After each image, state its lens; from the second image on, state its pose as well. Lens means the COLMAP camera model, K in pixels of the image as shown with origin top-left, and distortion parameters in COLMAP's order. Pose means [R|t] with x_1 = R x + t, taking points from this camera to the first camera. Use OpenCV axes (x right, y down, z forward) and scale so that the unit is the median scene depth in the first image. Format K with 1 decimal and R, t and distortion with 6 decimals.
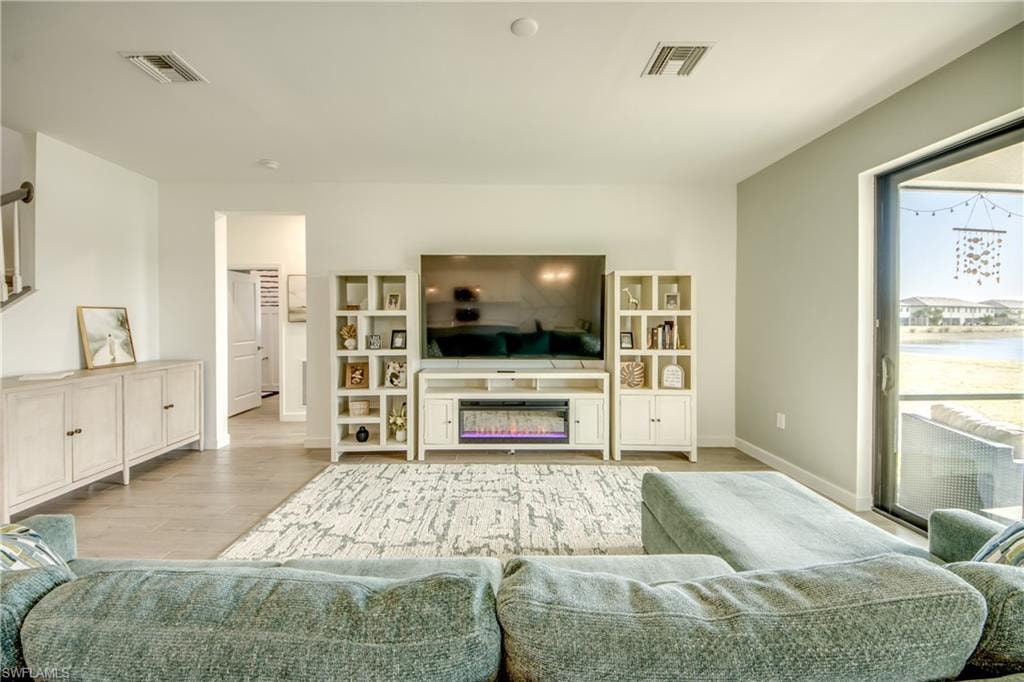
lens RADIAL K [[394.9, 0, 497.0], [0, 394.9, 328.7], [0, 0, 1]] dist [0.001715, 0.000063]
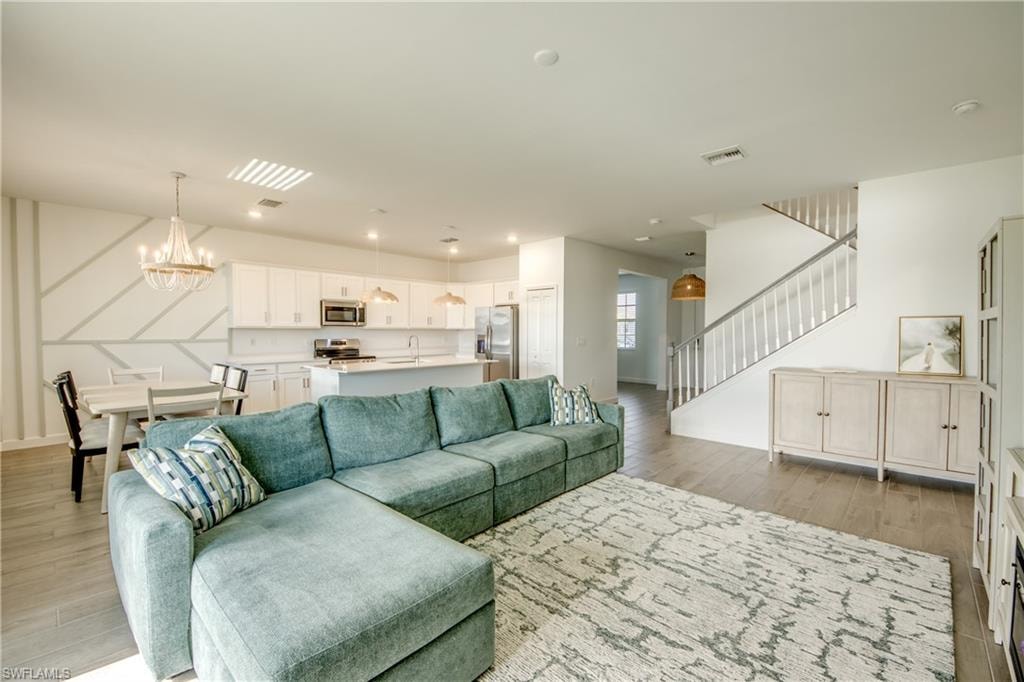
lens RADIAL K [[441.8, 0, 512.2], [0, 441.8, 322.3], [0, 0, 1]] dist [0.039786, -0.028368]
pose [[-0.679634, -0.012457, -0.733446, 0.558190], [-0.019711, 0.999805, 0.001284, -0.018304], [0.733287, 0.015329, -0.679746, 0.942589]]
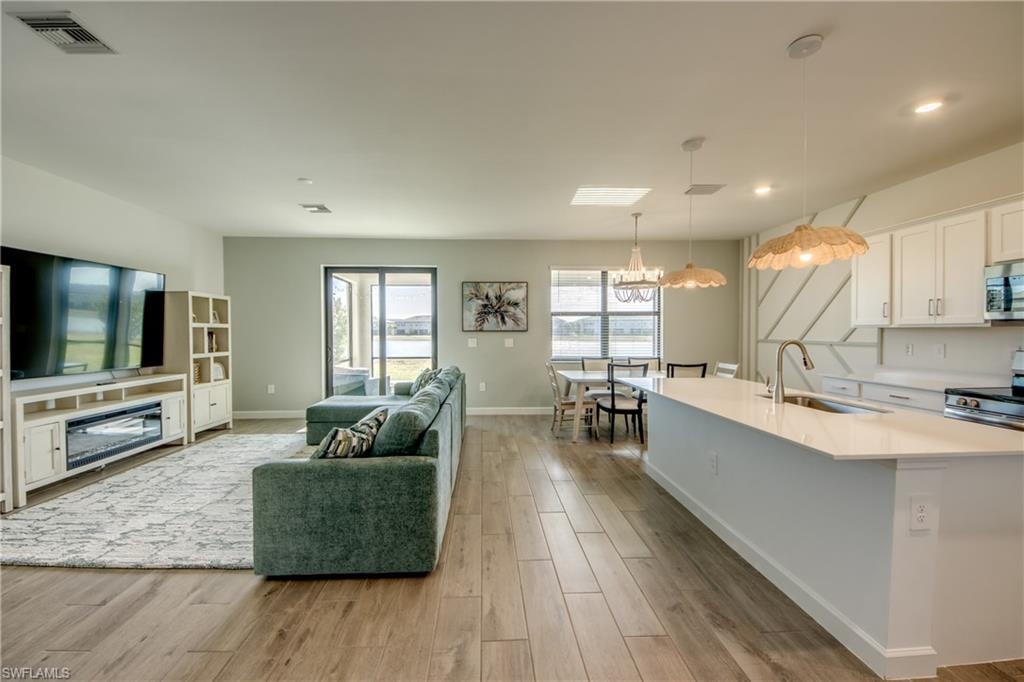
lens RADIAL K [[411.0, 0, 512.0], [0, 411.0, 341.0], [0, 0, 1]] dist [-0.001895, -0.010228]
pose [[-0.051652, -0.022104, 0.998420, -1.049802], [0.027559, 0.999343, 0.023550, 0.008504], [-0.998285, 0.028732, -0.051009, 0.047793]]
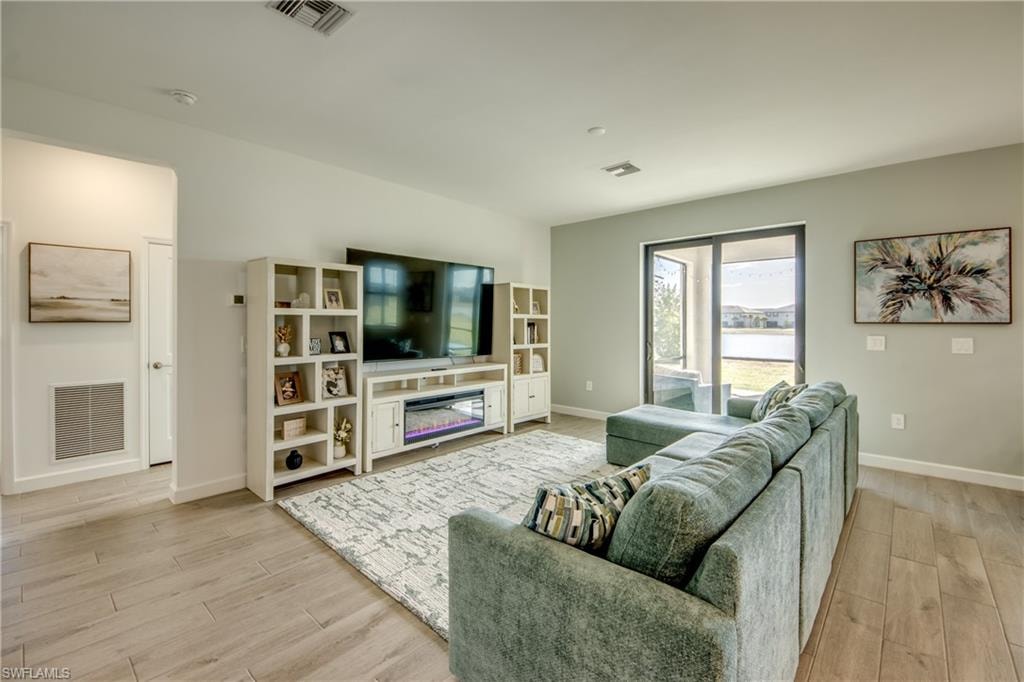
lens RADIAL K [[441.8, 0, 512.2], [0, 441.8, 322.3], [0, 0, 1]] dist [0.039786, -0.028368]
pose [[0.674880, 0.004114, 0.737916, -0.746351], [0.016263, 0.999659, -0.020447, 0.009295], [-0.737748, 0.025800, 0.674583, 0.040148]]
